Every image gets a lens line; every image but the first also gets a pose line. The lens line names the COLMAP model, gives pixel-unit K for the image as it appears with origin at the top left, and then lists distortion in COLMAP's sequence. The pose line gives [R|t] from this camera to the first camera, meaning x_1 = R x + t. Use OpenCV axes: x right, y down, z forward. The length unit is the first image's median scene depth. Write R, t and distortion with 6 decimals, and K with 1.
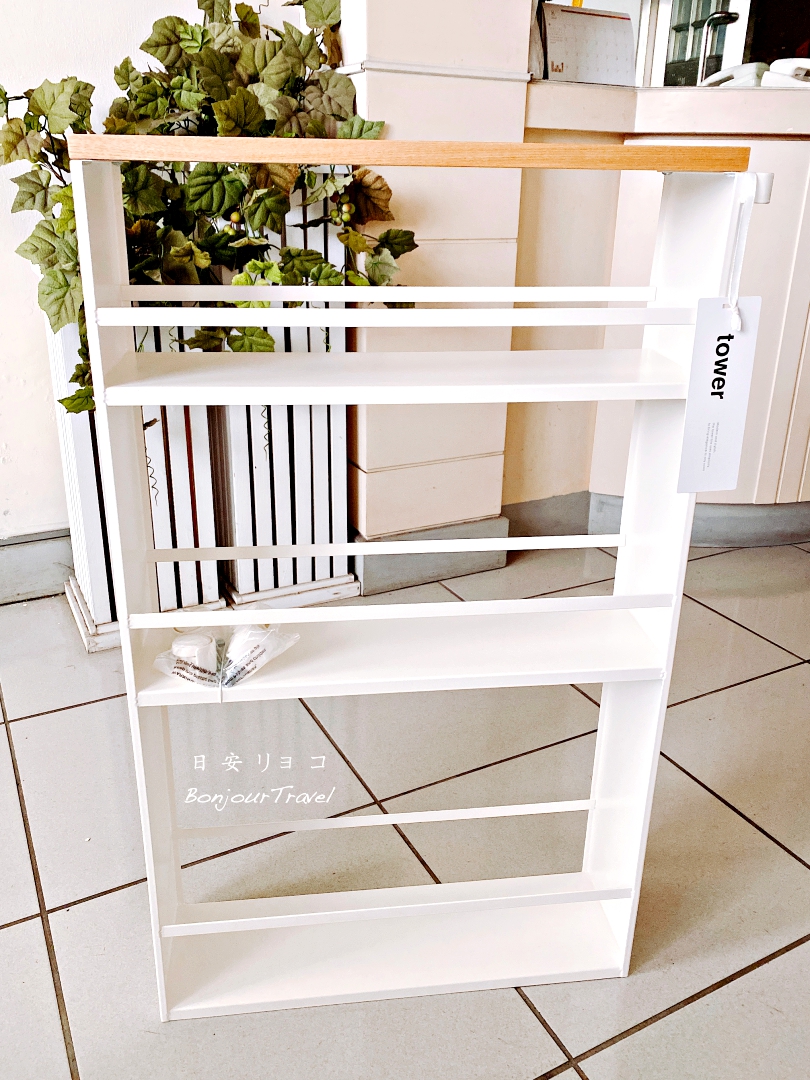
lens RADIAL K [[884.8, 0, 416.4], [0, 884.8, 543.7], [0, 0, 1]] dist [0.028838, -0.004533]
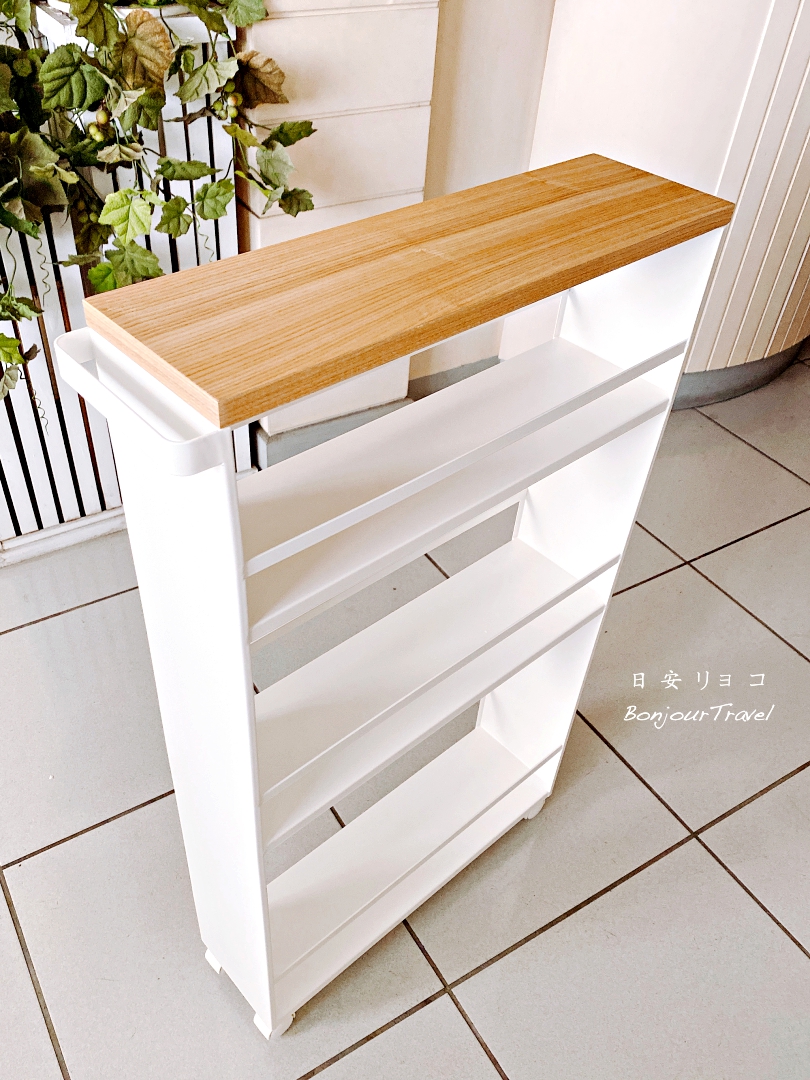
lens RADIAL K [[884.8, 0, 382.2], [0, 884.8, 585.7], [0, 0, 1]] dist [0.028838, -0.004533]
pose [[0.997960, -0.012032, 0.062703, 0.006032], [-0.011090, 0.934488, 0.355821, -0.245742], [-0.062876, -0.355790, 0.932448, 0.019138]]
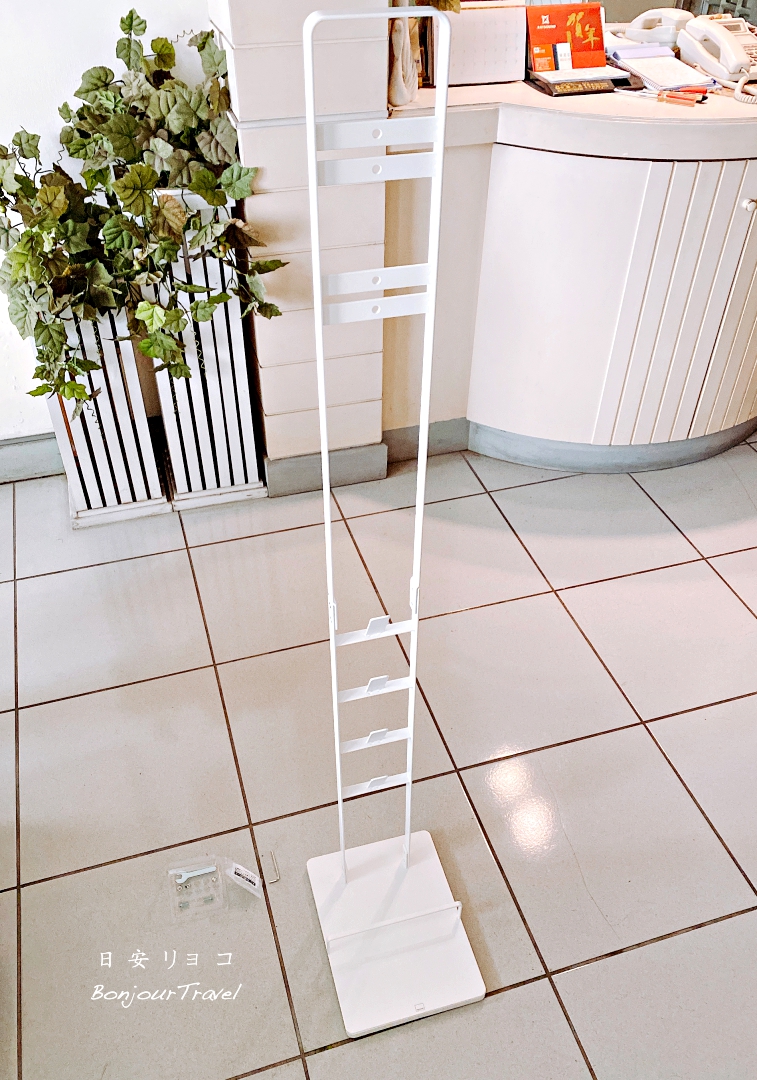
lens RADIAL K [[860.1, 0, 374.0], [0, 860.1, 579.0], [0, 0, 1]] dist [0.067896, -0.027027]
pose [[0.980982, 0.125906, -0.147722, 0.396000], [-0.067800, 0.935404, 0.347018, -0.376912], [0.181872, -0.330403, 0.926151, -0.331733]]
